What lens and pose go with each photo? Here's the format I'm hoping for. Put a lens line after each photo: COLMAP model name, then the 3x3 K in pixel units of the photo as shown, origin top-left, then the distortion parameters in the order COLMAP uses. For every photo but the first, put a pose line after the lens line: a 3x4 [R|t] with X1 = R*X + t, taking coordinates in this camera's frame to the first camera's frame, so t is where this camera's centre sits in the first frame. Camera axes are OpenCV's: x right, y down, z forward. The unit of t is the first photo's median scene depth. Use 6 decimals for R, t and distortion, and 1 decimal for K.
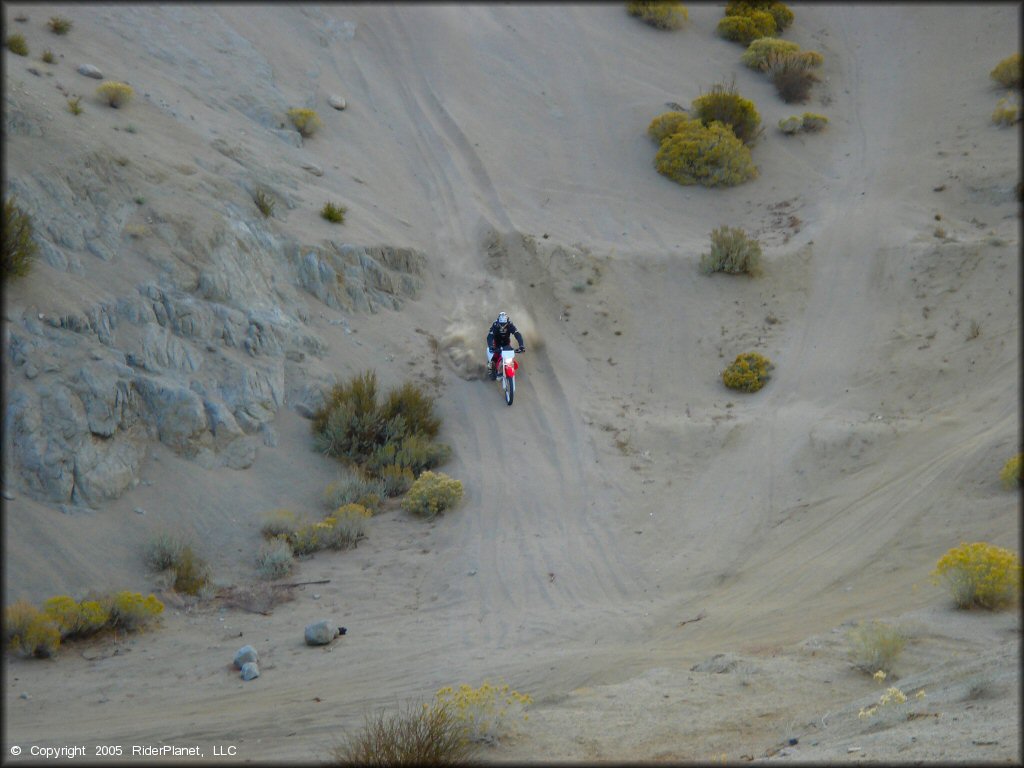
lens RADIAL K [[877.4, 0, 511.1], [0, 877.4, 388.1], [0, 0, 1]] dist [0.025814, 0.011774]
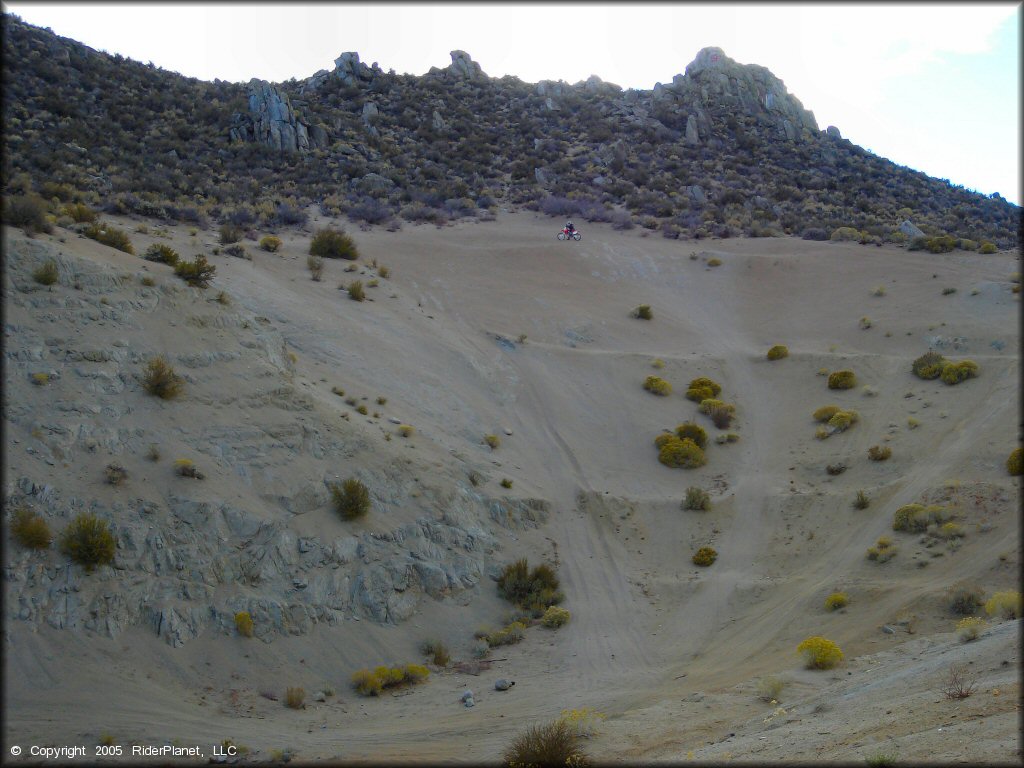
lens RADIAL K [[775.5, 0, 510.4], [0, 775.5, 378.8], [0, 0, 1]] dist [-0.045972, 0.025011]
pose [[0.999426, -0.016142, -0.029791, -0.132441], [0.014169, 0.997765, -0.065299, -0.327965], [0.030779, 0.064839, 0.997421, -0.876495]]
